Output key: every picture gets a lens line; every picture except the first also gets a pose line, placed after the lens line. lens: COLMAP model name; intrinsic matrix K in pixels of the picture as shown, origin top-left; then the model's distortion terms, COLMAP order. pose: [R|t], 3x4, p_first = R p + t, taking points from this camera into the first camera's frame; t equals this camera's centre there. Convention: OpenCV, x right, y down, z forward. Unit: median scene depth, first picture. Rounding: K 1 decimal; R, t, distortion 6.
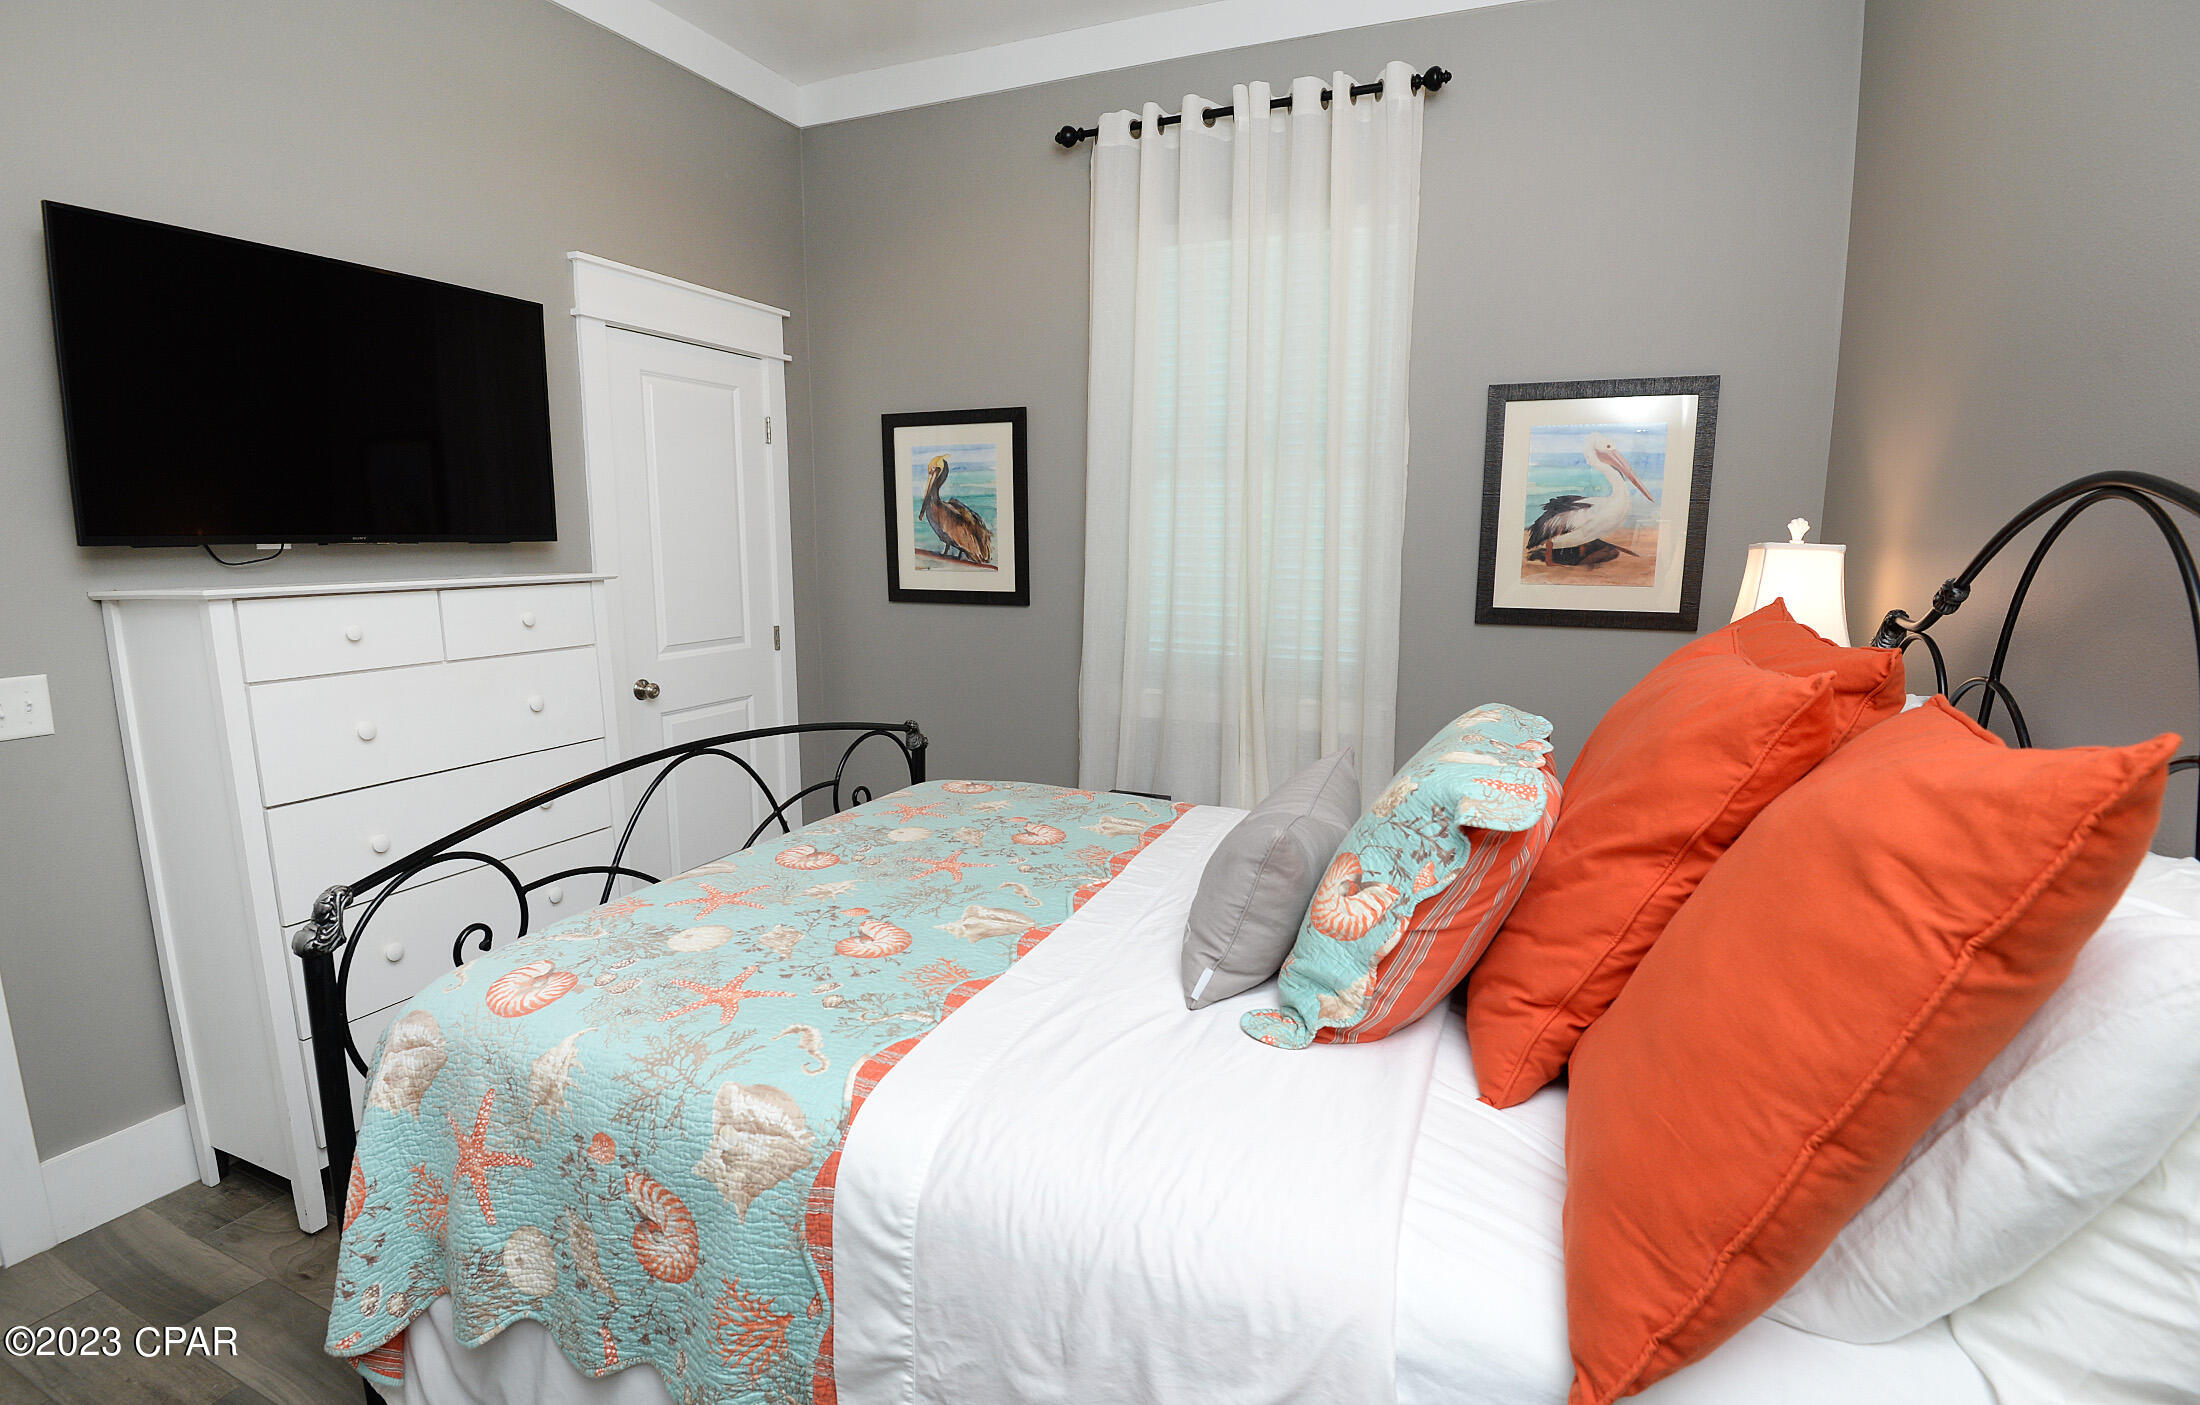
lens RADIAL K [[1064.9, 0, 1085.7], [0, 1064.9, 710.1], [0, 0, 1]] dist [-0.017322, -0.006562]
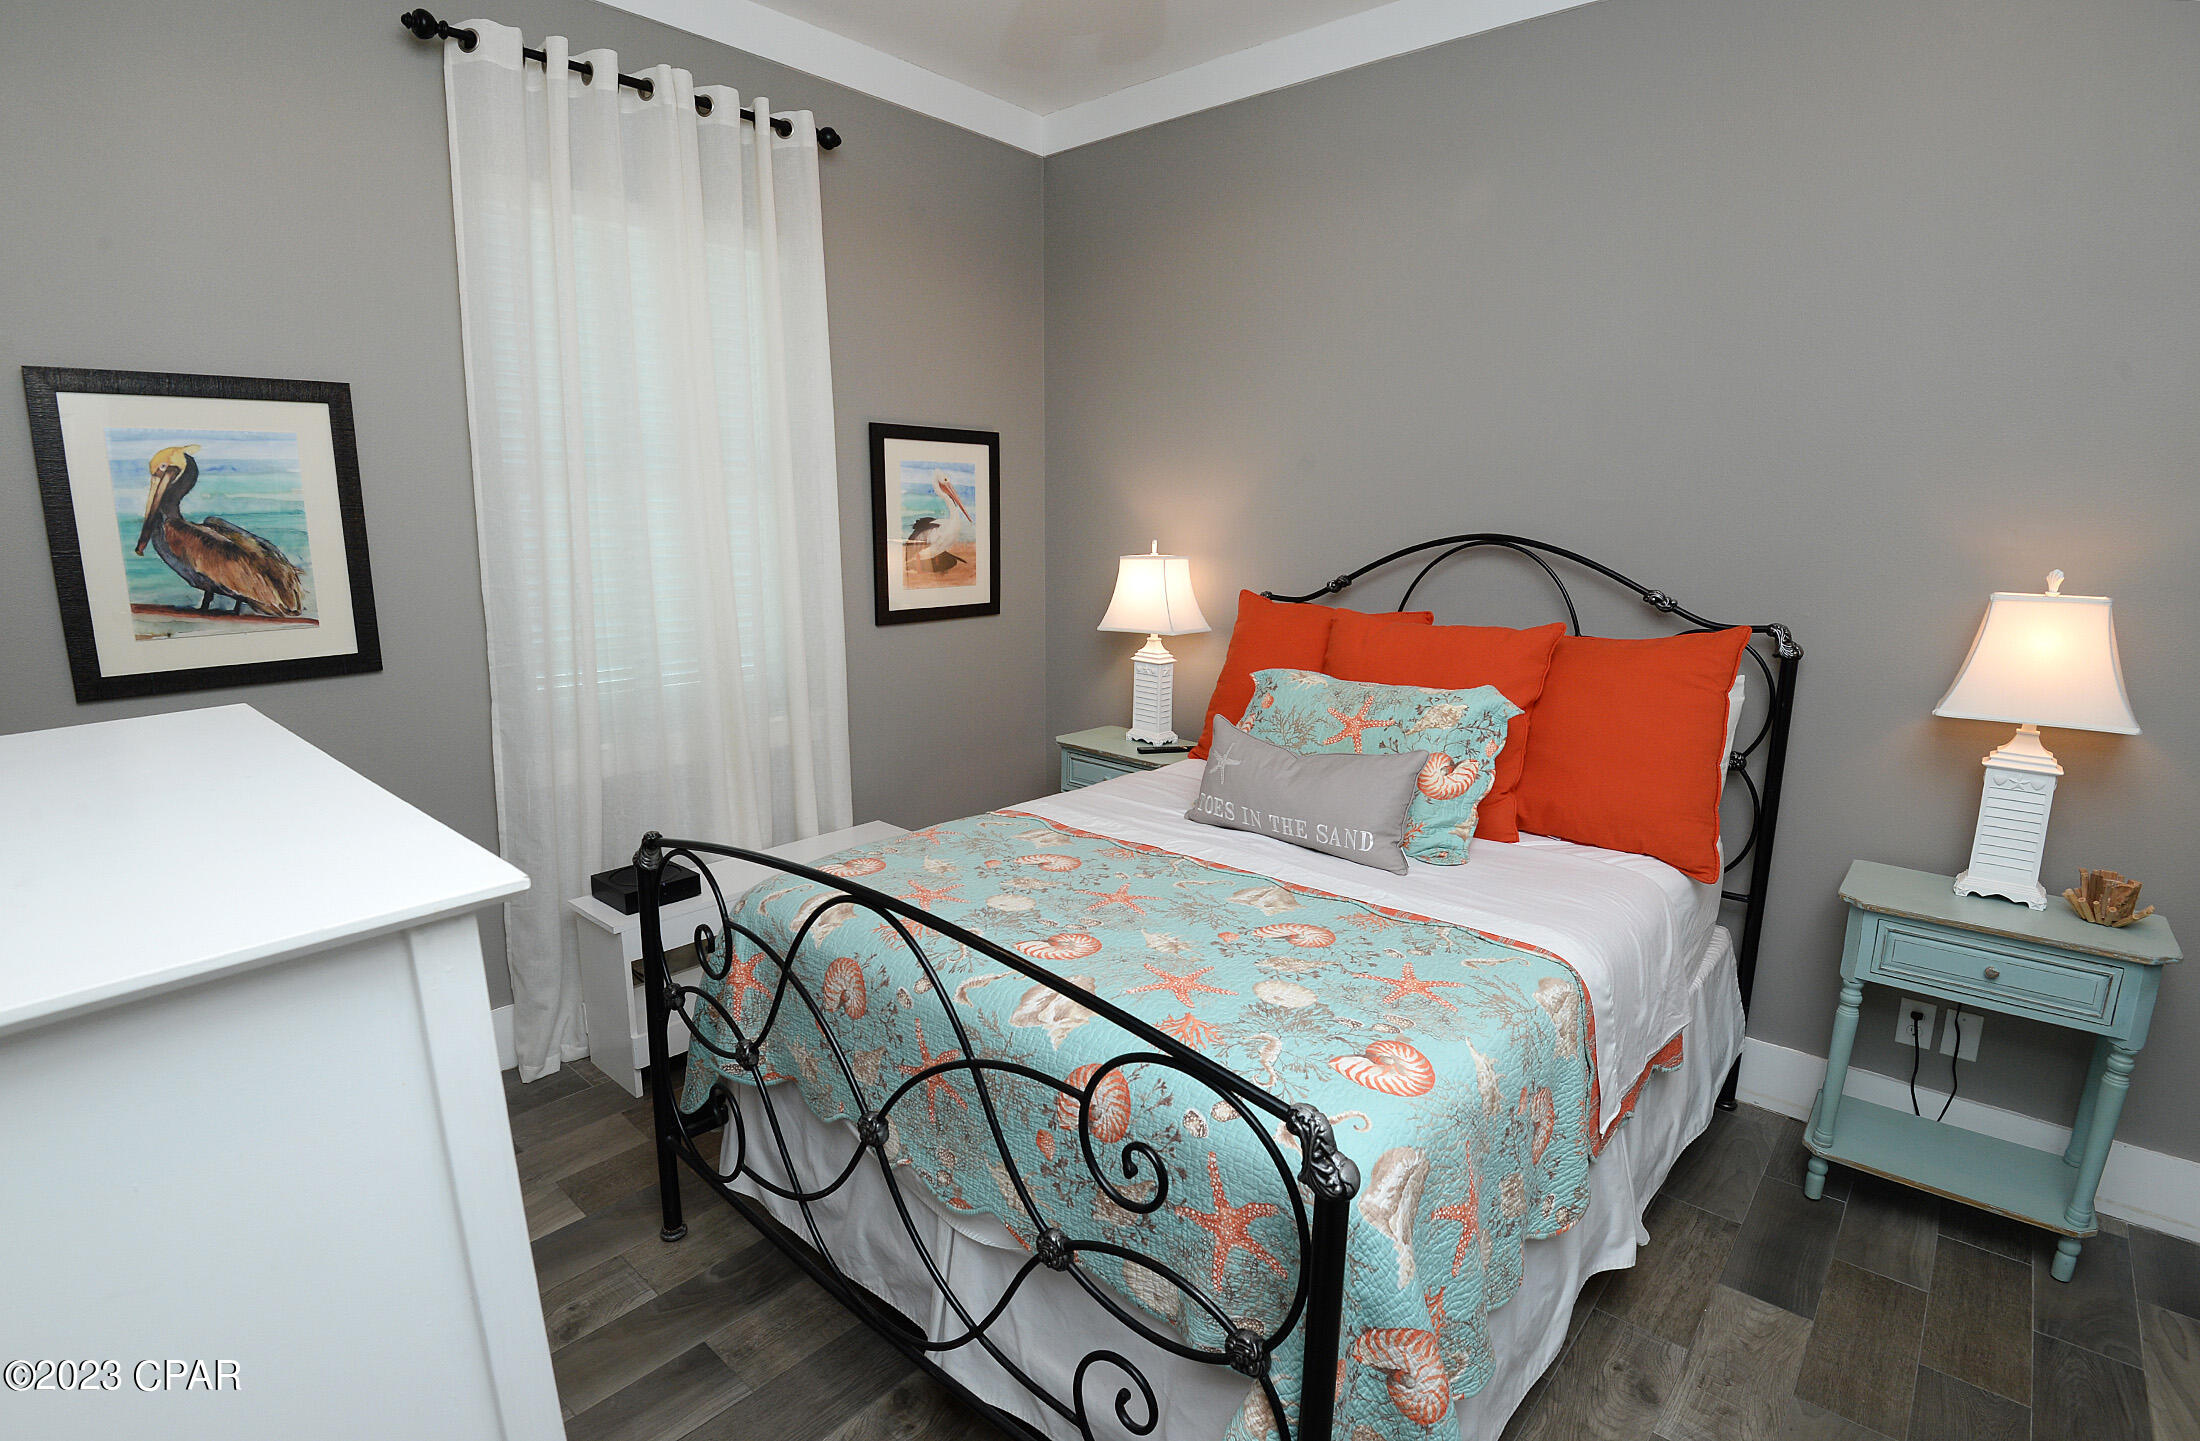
lens RADIAL K [[1064.9, 0, 1089.9], [0, 1064.9, 719.9], [0, 0, 1]] dist [-0.017322, -0.006562]
pose [[0.300533, -0.186376, 0.935384, -0.564337], [0.153126, 0.977428, 0.145555, -0.095767], [-0.941399, 0.099487, 0.322288, 0.342306]]
